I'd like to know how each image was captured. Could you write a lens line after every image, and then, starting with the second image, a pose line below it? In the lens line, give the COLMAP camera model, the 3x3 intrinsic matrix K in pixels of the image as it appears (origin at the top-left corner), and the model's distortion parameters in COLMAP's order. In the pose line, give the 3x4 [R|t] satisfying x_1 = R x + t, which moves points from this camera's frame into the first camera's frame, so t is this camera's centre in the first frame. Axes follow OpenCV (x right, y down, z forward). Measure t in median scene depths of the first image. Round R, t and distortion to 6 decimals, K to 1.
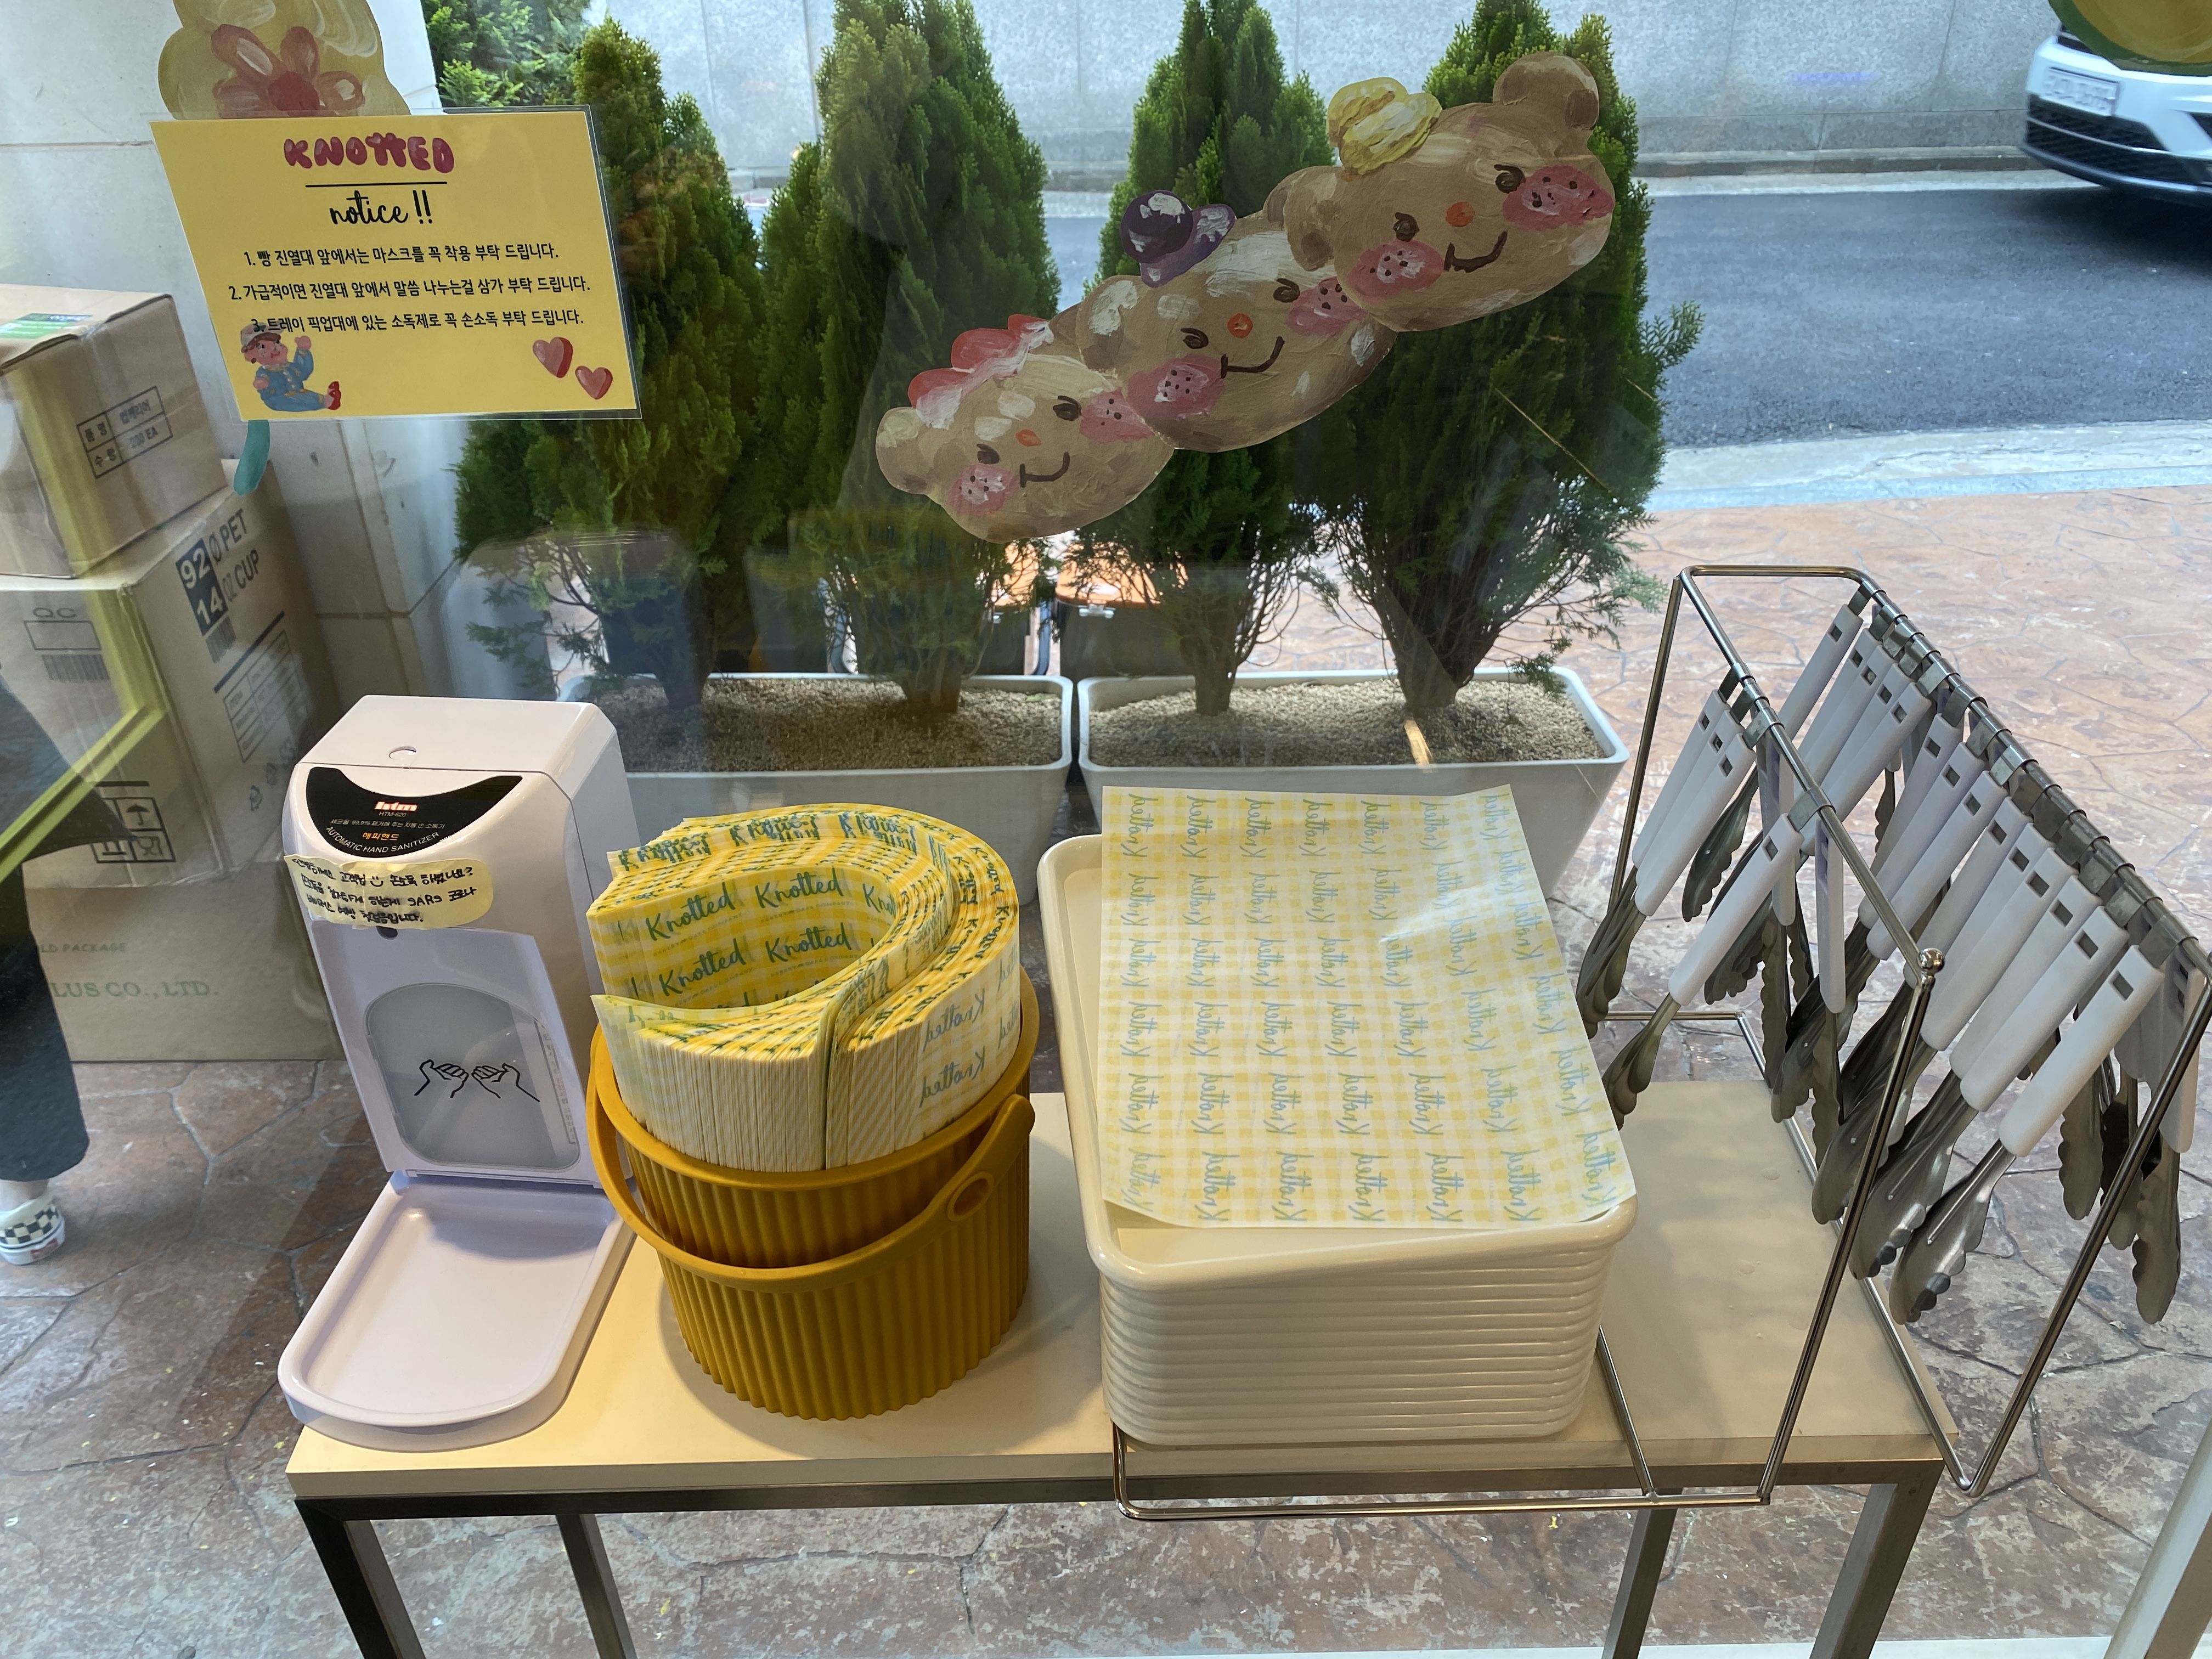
lens RADIAL K [[1701.4, 0, 1113.1], [0, 1701.4, 847.7], [0, 0, 1]] dist [0.025282, -0.033946]
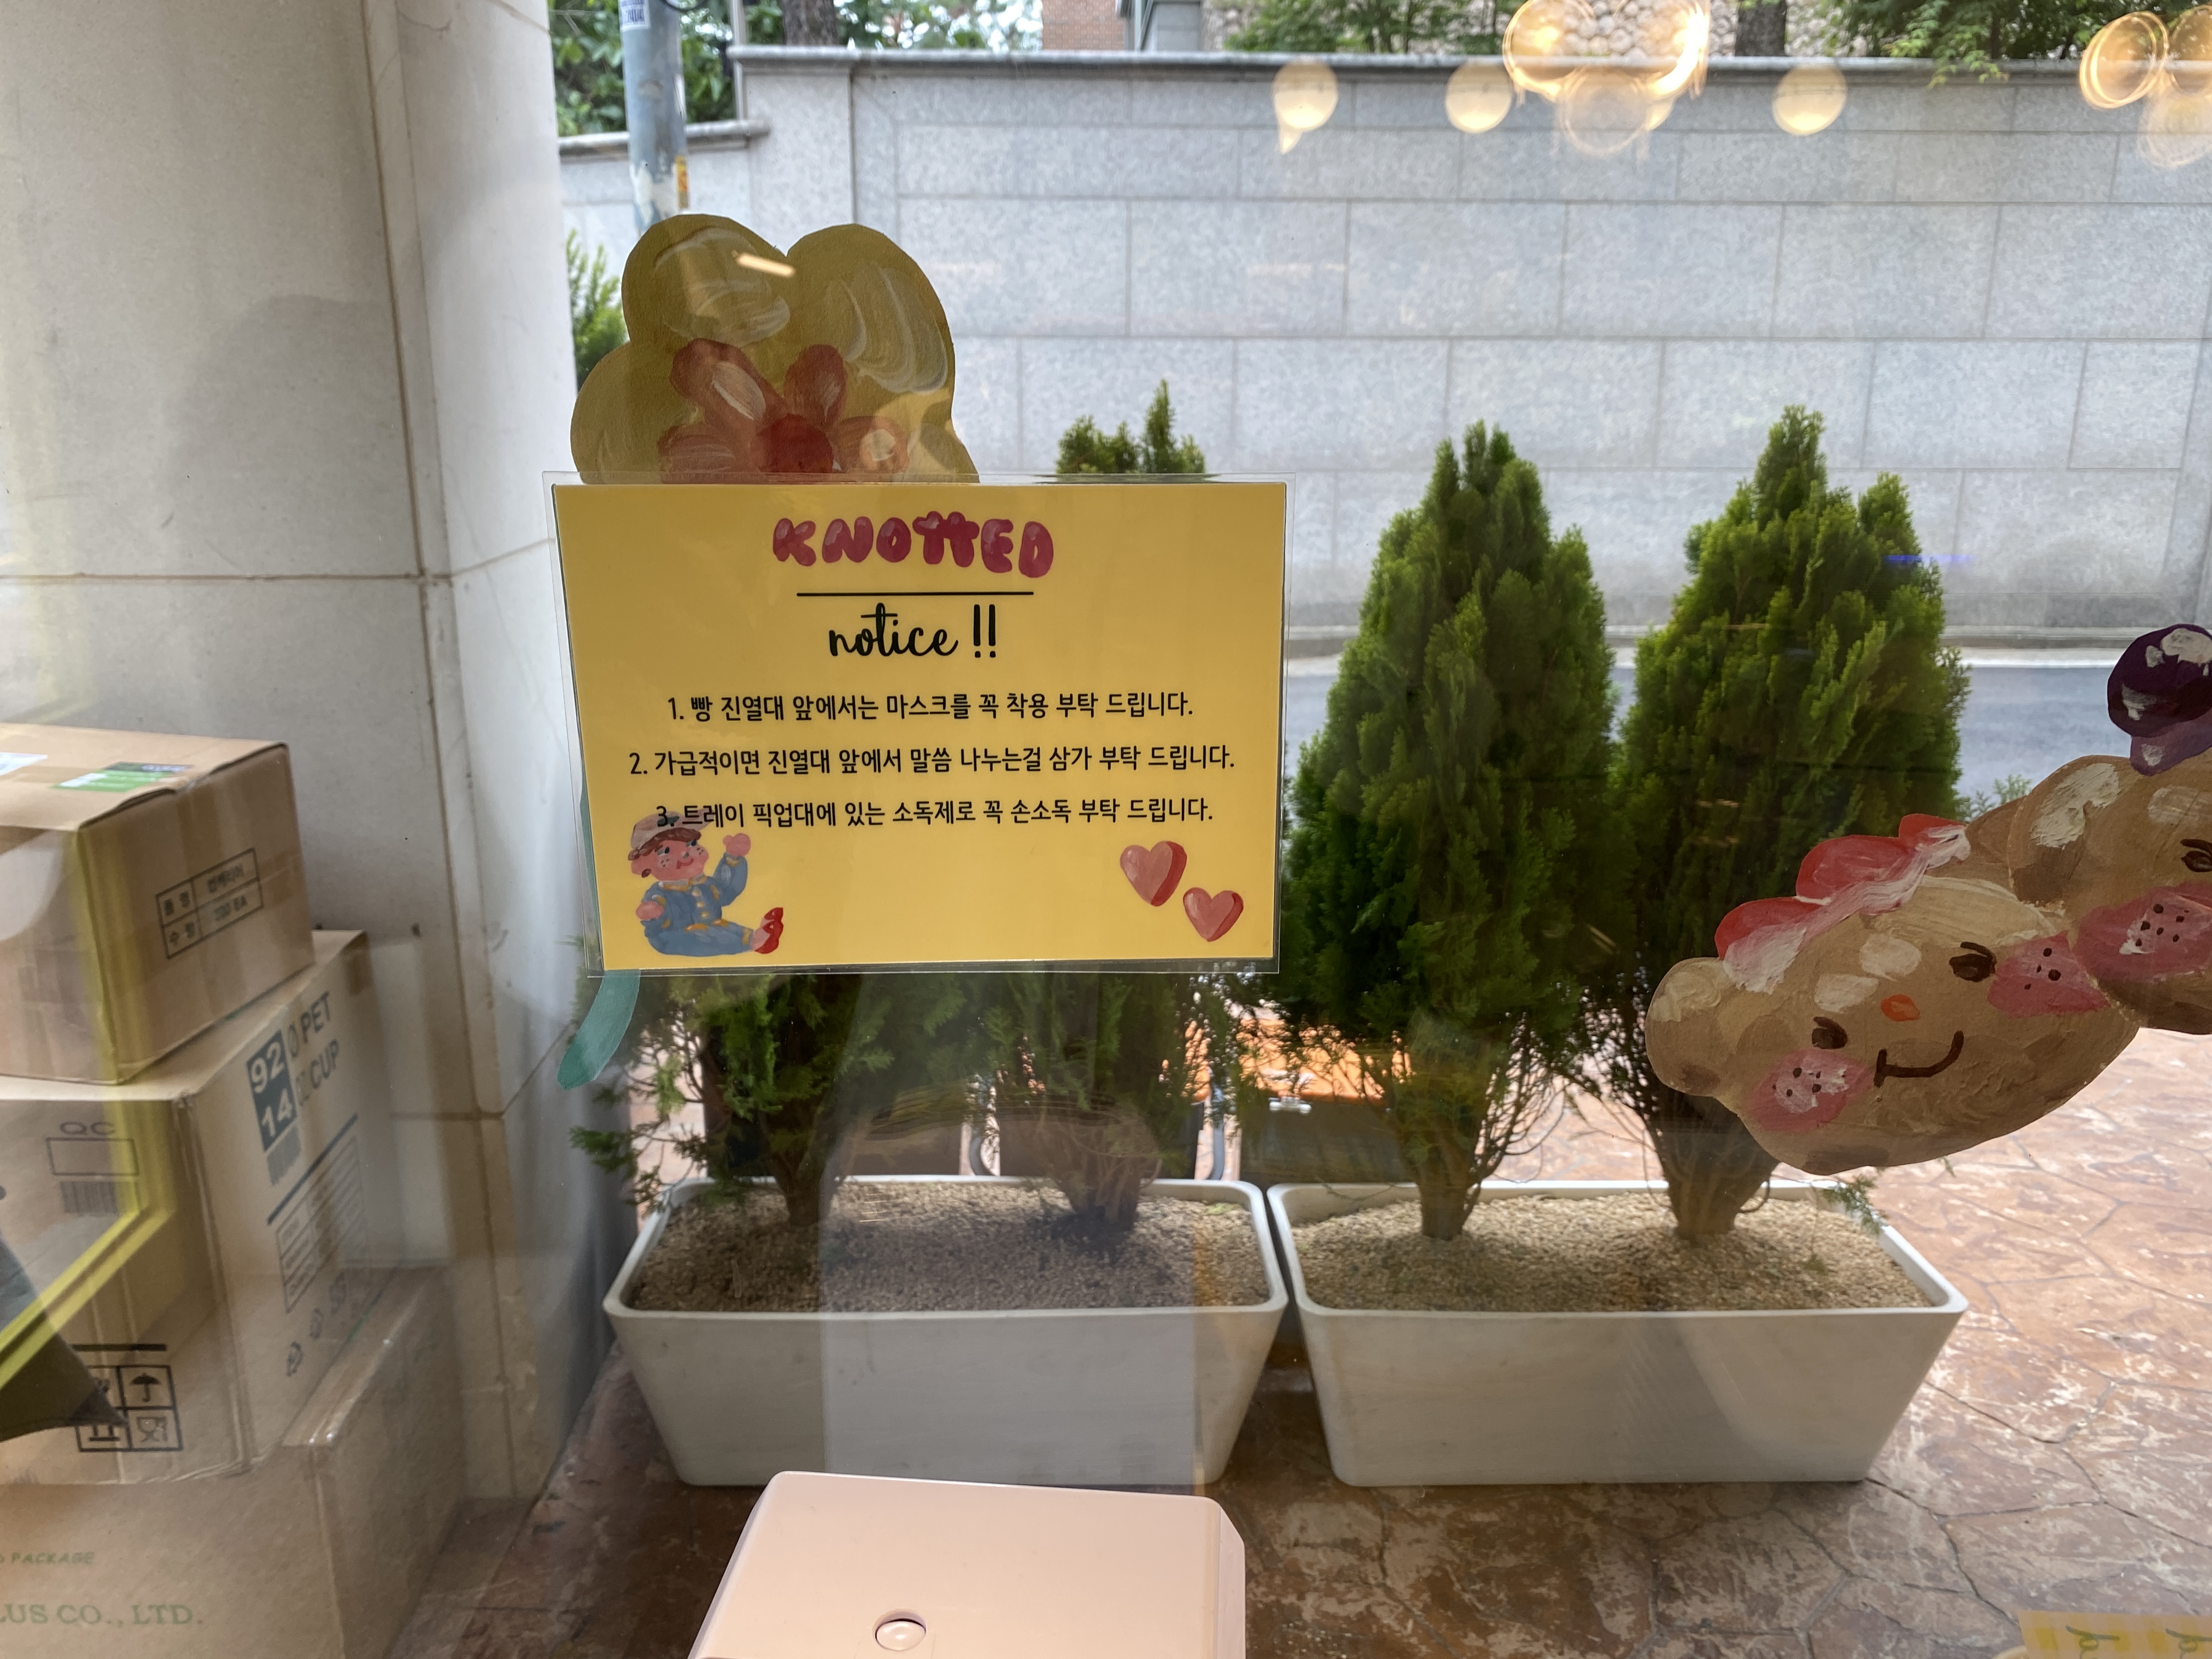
lens RADIAL K [[1701.4, 0, 1104.6], [0, 1701.4, 812.6], [0, 0, 1]] dist [0.025282, -0.033946]
pose [[0.999828, 0.014643, 0.011366, -0.155946], [-0.011001, 0.962253, -0.271935, -0.065294], [-0.014919, 0.271763, 0.962248, 0.189940]]
